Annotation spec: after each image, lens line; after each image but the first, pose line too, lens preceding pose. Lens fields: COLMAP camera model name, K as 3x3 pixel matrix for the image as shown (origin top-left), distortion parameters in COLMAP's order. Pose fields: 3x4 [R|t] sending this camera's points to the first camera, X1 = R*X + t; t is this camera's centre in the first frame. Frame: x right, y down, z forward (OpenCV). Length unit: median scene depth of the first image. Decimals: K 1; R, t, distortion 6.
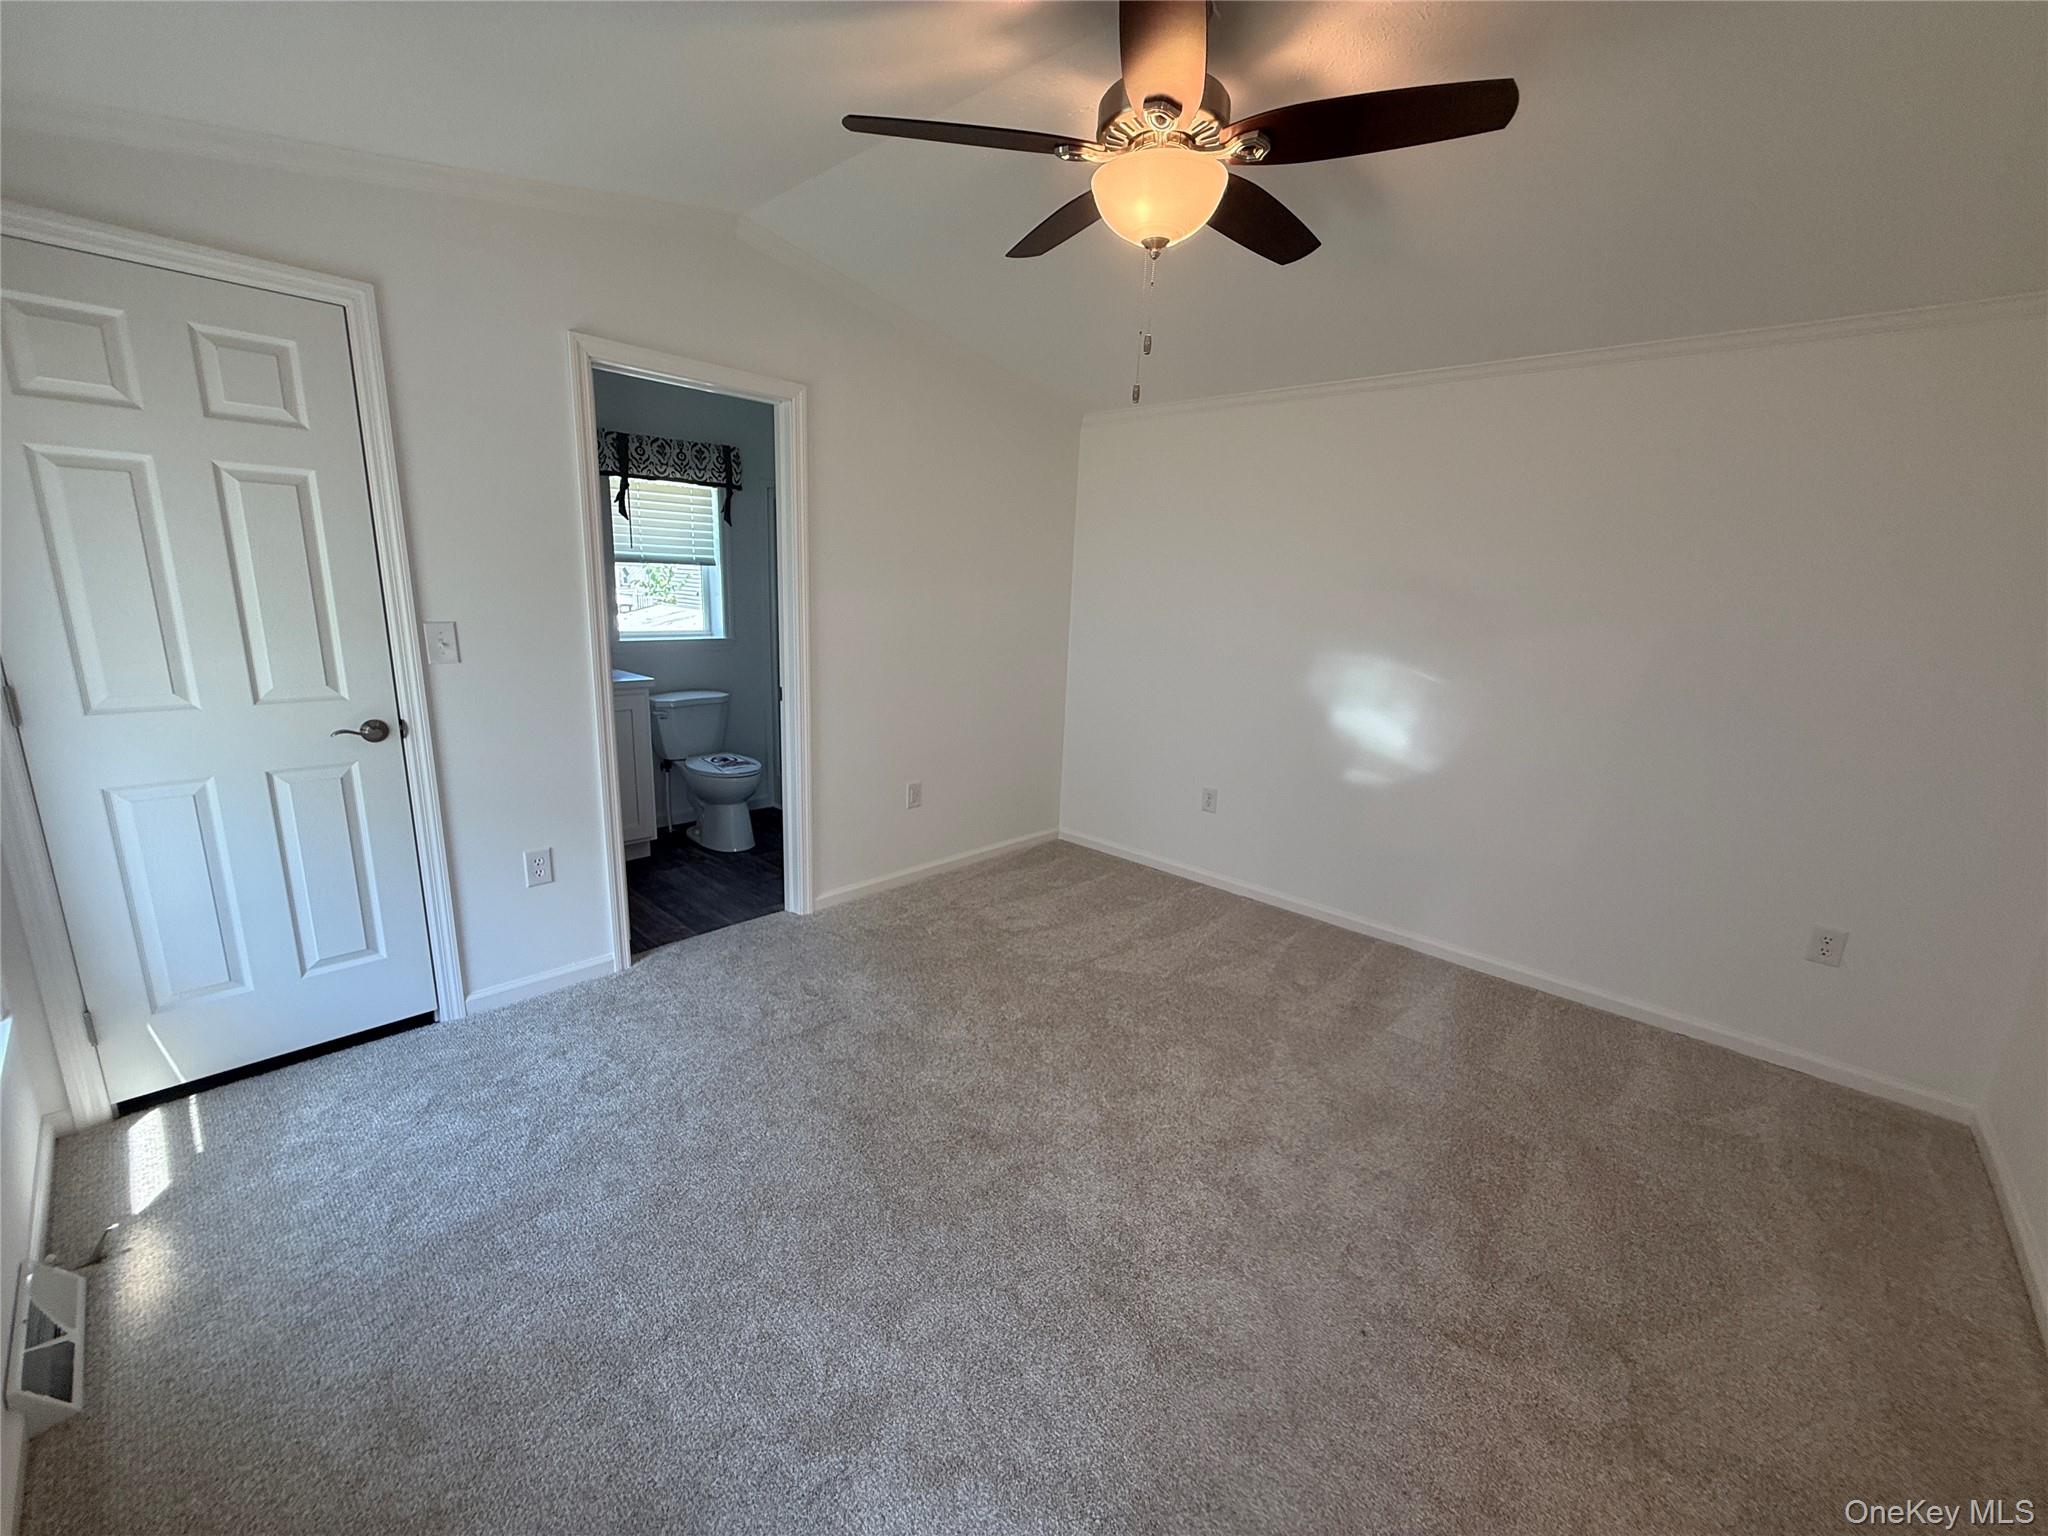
lens RADIAL K [[820.7, 0, 1020.6], [0, 820.7, 770.8], [0, 0, 1]] dist [-0.001428, -0.000272]
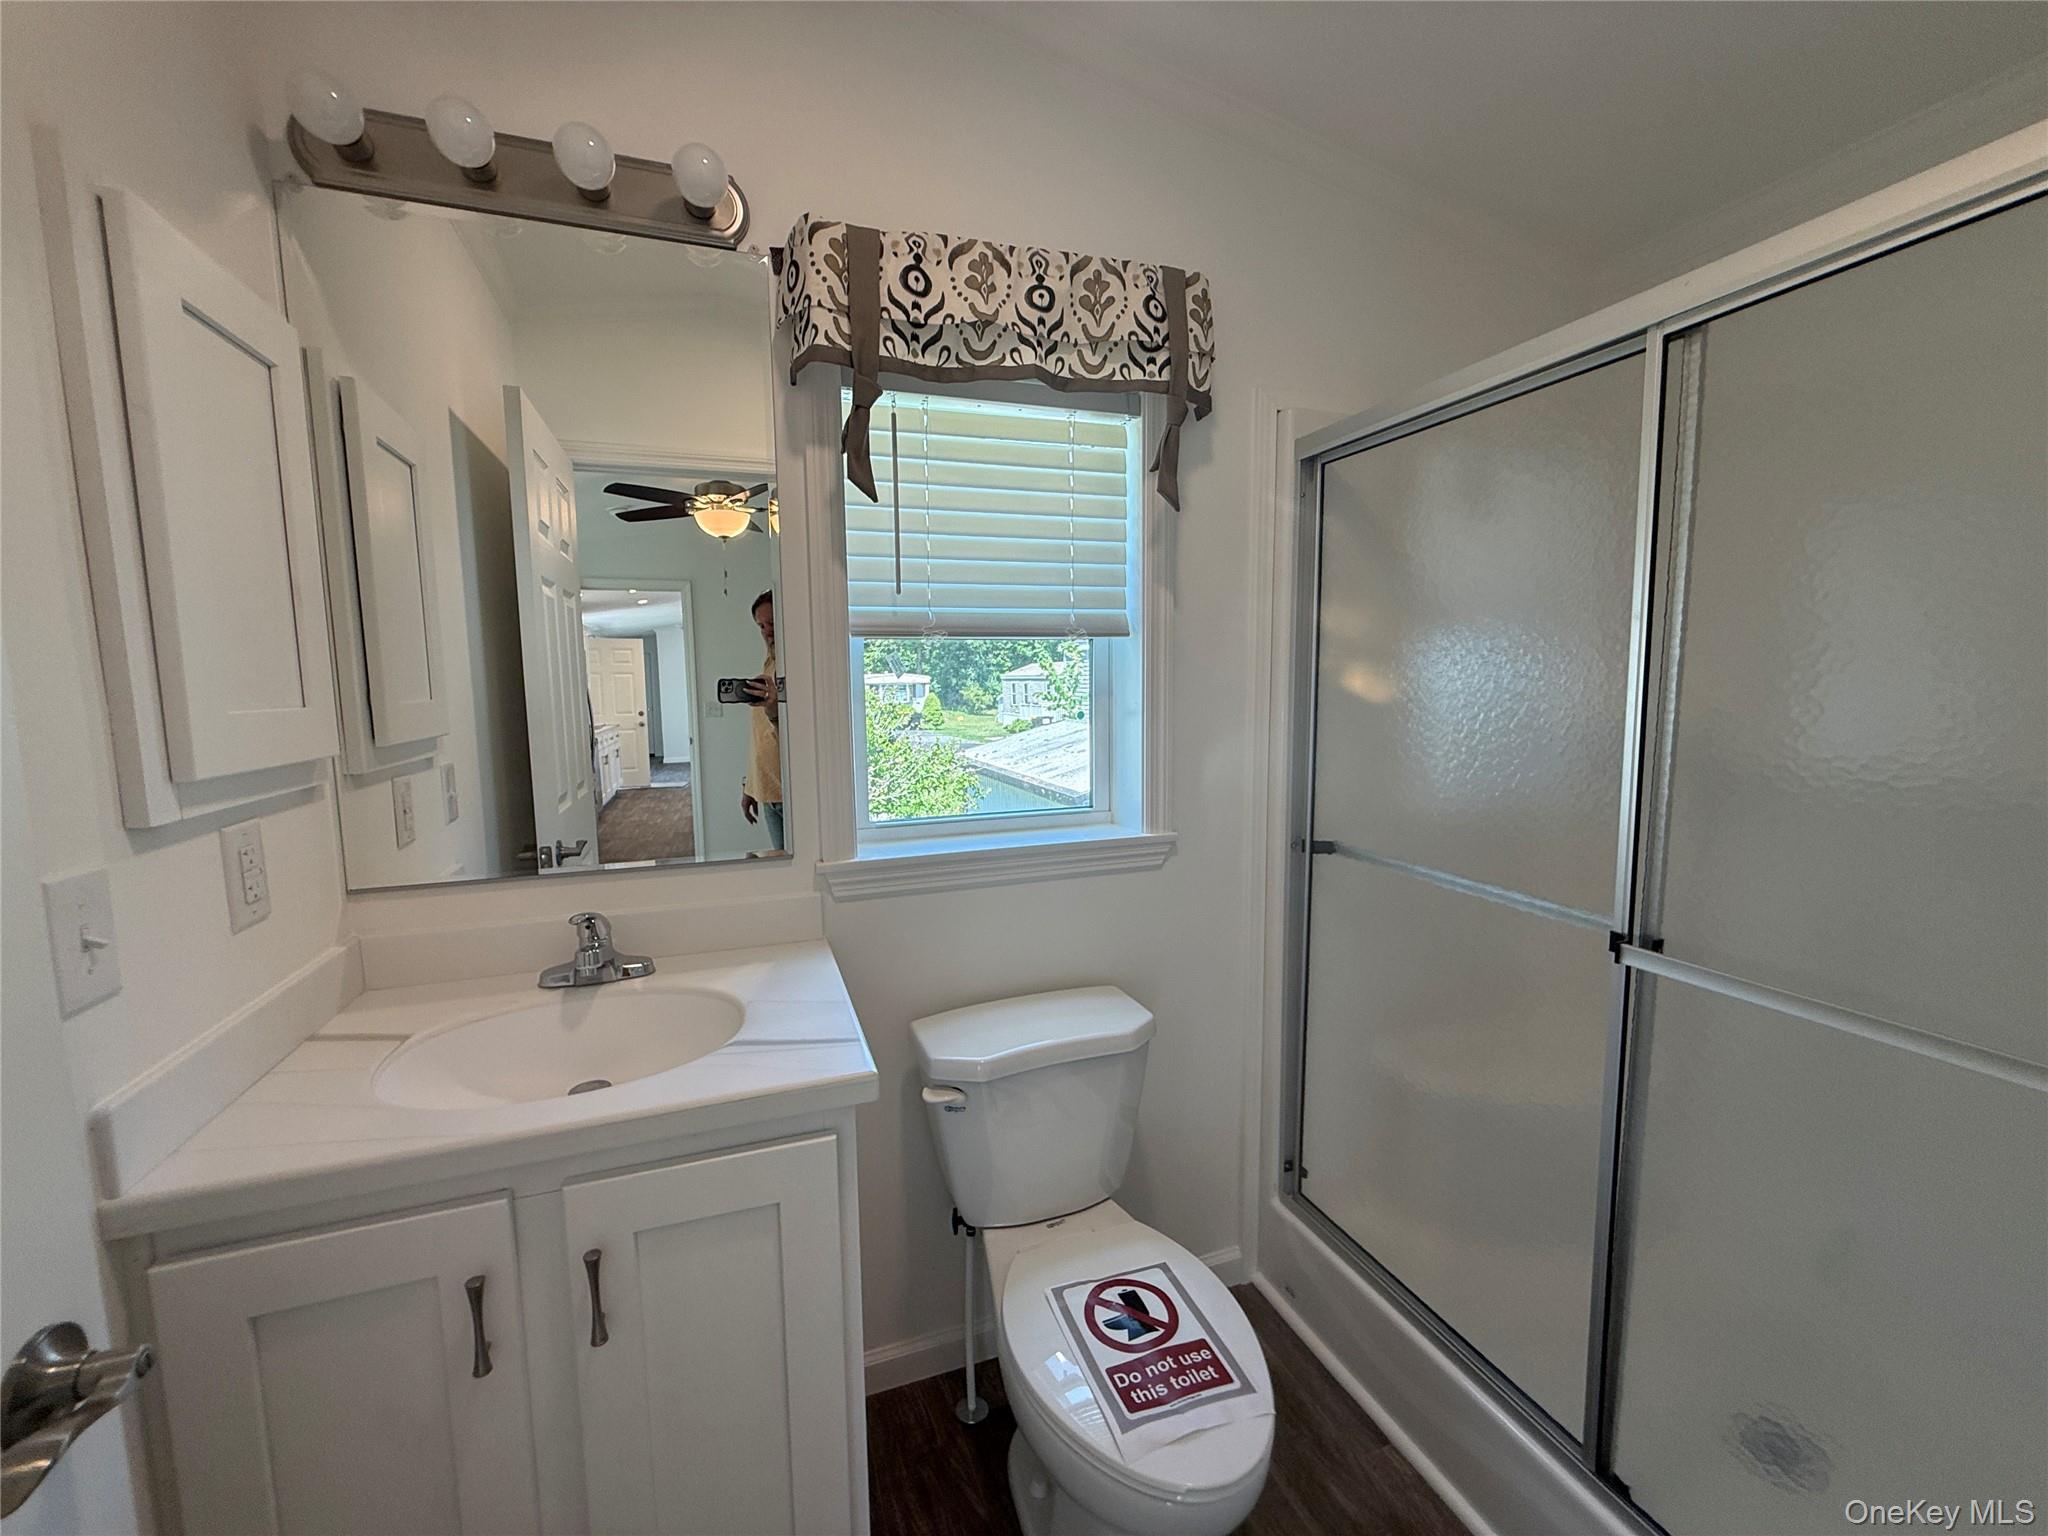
lens RADIAL K [[820.7, 0, 1020.6], [0, 820.7, 770.8], [0, 0, 1]] dist [-0.001428, -0.000272]
pose [[0.886623, -0.006013, -0.462453, -0.267948], [-0.051471, 0.992421, -0.111586, -0.161012], [0.459619, 0.122738, 0.879594, 0.722824]]
